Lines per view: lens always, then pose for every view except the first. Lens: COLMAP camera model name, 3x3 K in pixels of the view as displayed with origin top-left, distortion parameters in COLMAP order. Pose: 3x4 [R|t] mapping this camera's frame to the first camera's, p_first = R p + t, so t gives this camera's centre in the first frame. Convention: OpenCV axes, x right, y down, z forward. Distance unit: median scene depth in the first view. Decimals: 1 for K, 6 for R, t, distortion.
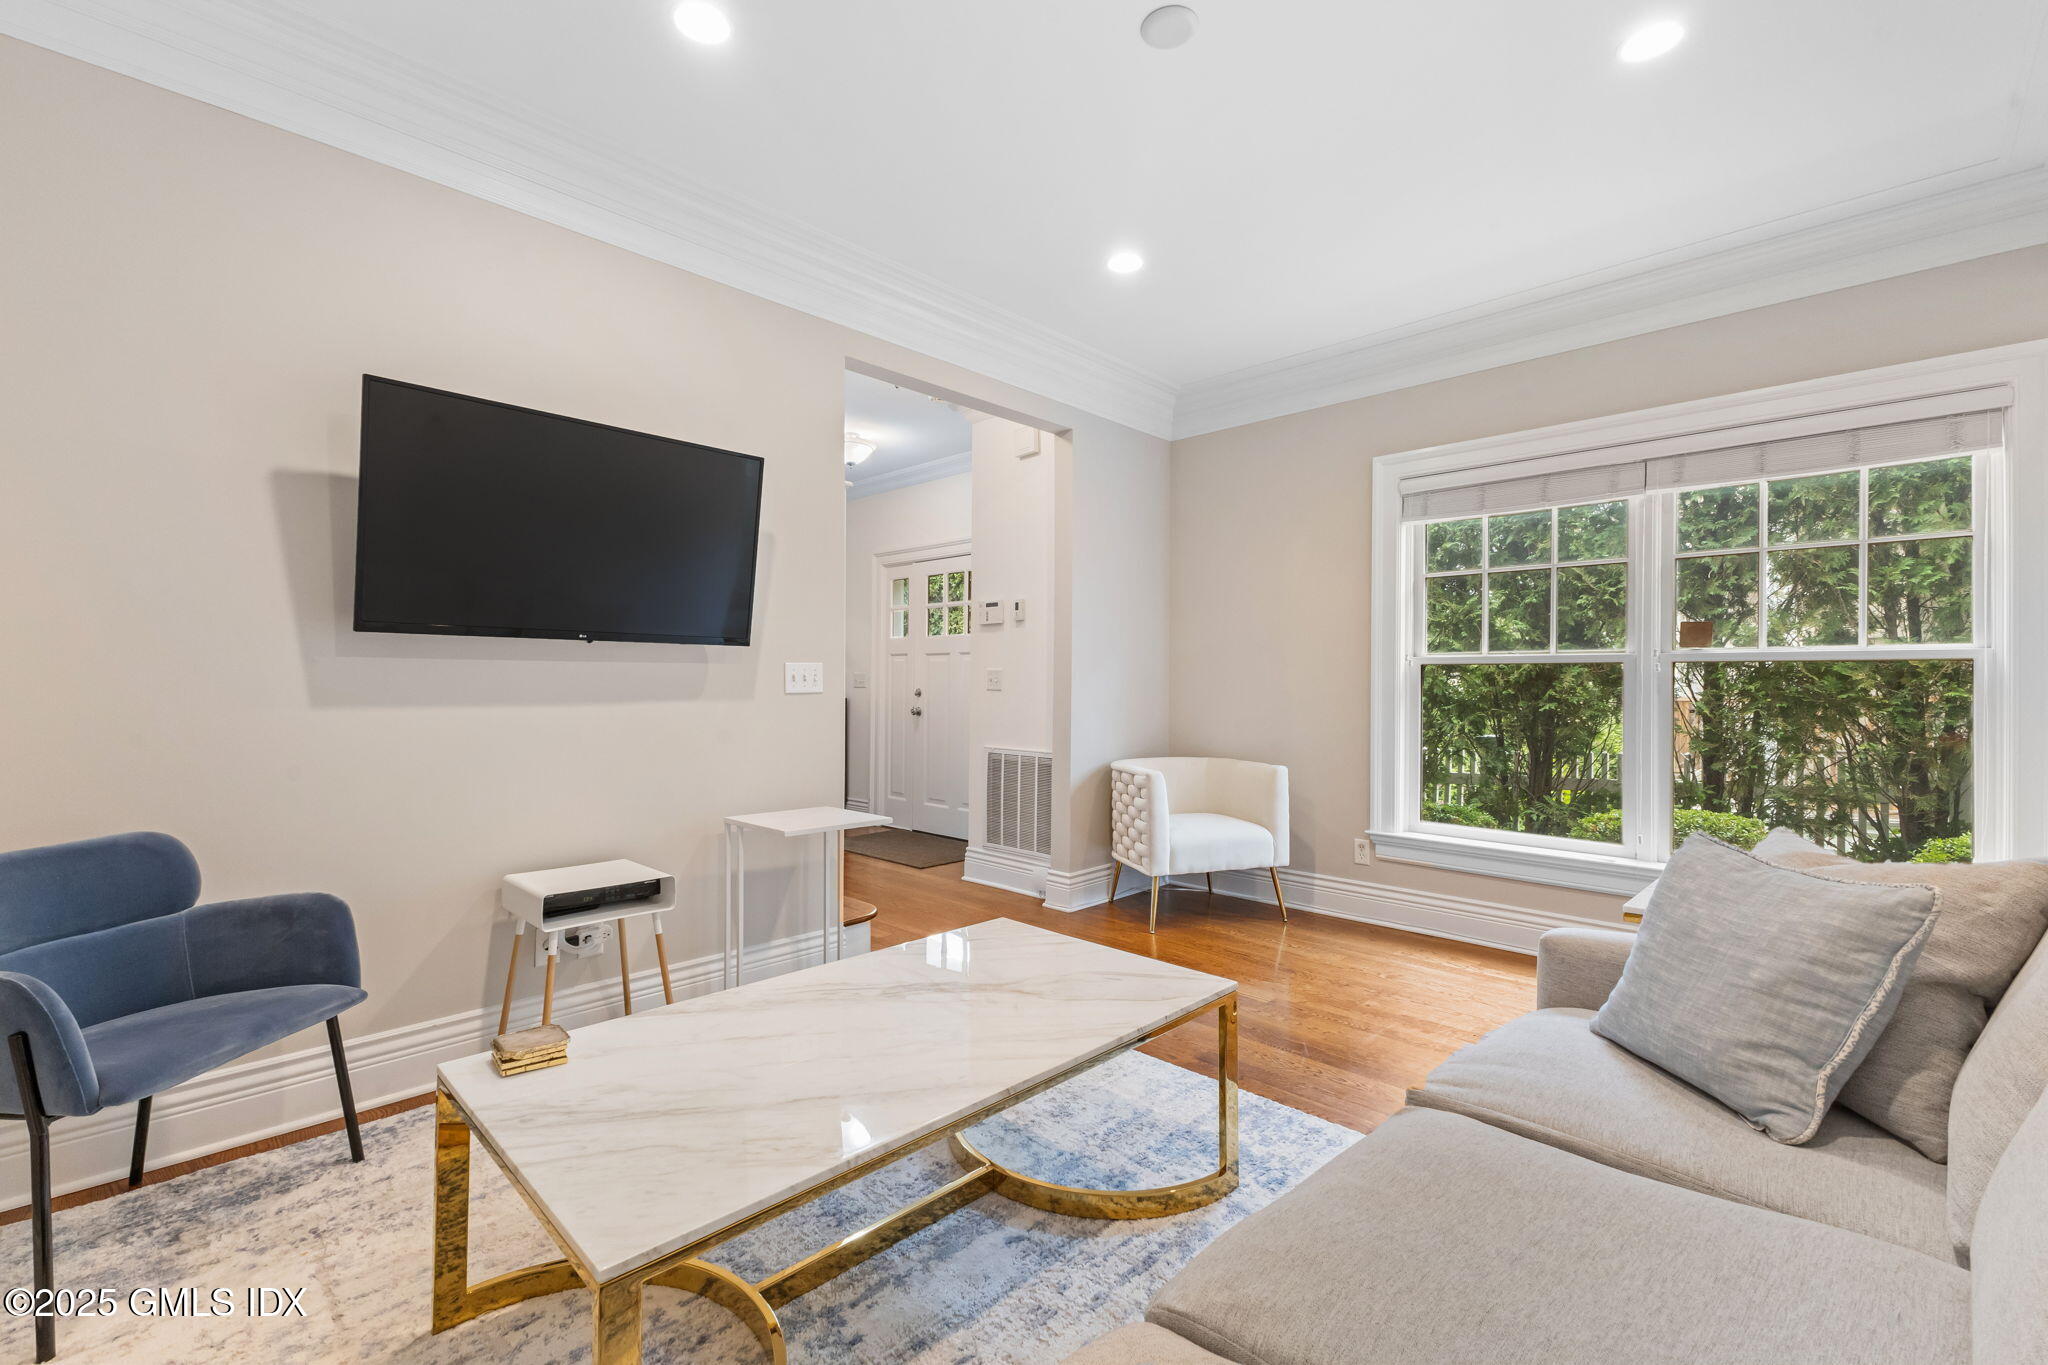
lens RADIAL K [[901.7, 0, 1017.6], [0, 901.7, 687.3], [0, 0, 1]] dist [0.009756, 0.000651]
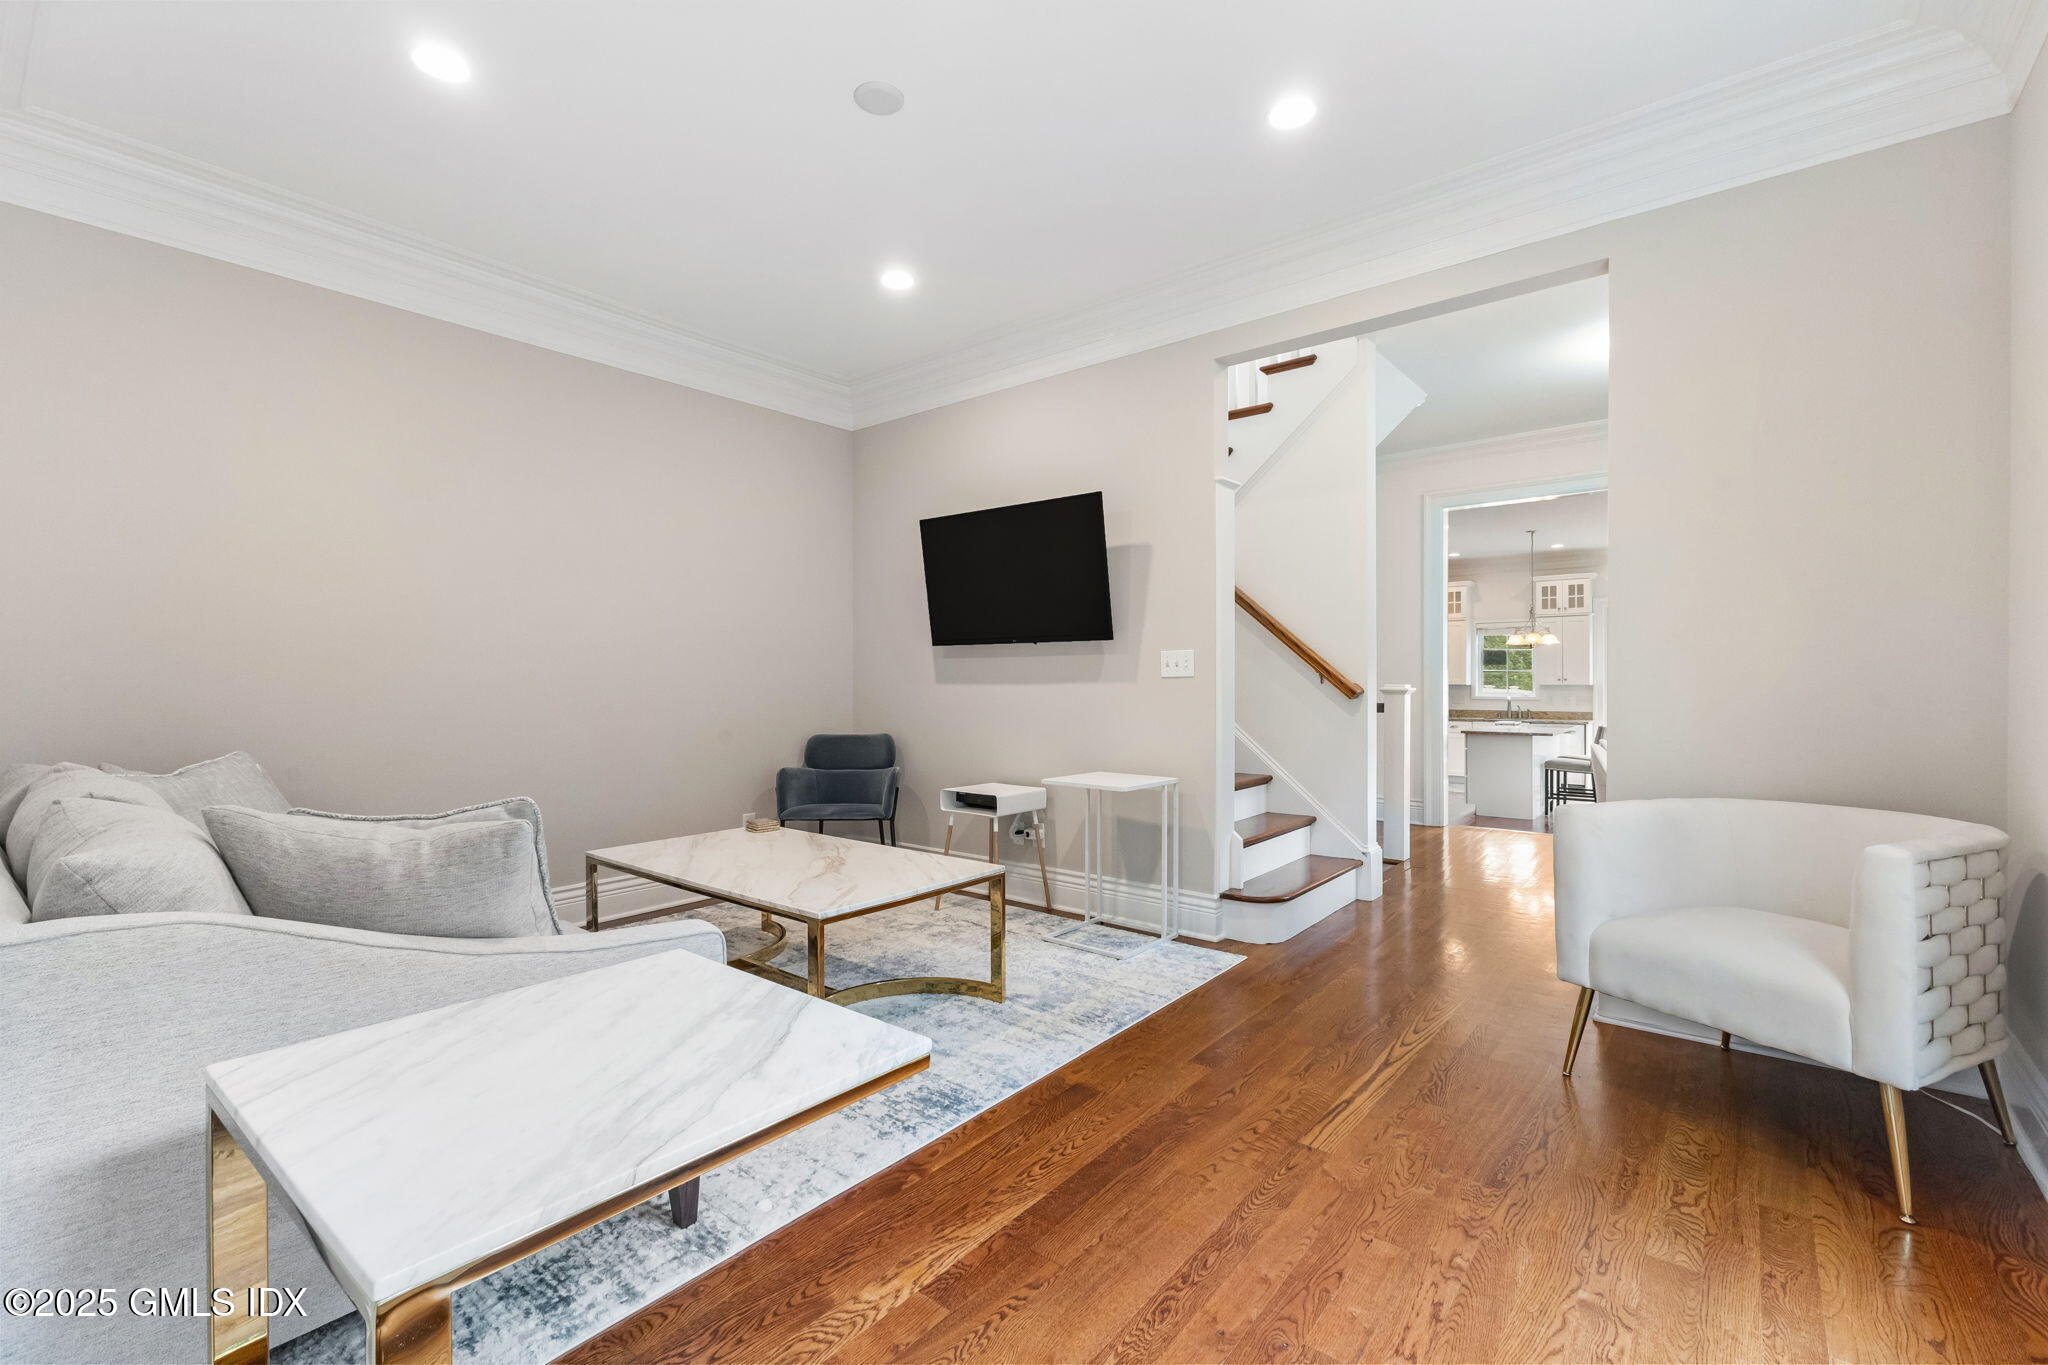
lens RADIAL K [[901.7, 0, 1015.2], [0, 901.7, 695.9], [0, 0, 1]] dist [0.009756, 0.000651]
pose [[0.062211, 0.011673, -0.997995, 0.914597], [-0.001962, 0.999931, 0.011573, 0.017266], [0.998061, 0.001238, 0.062230, 0.752815]]
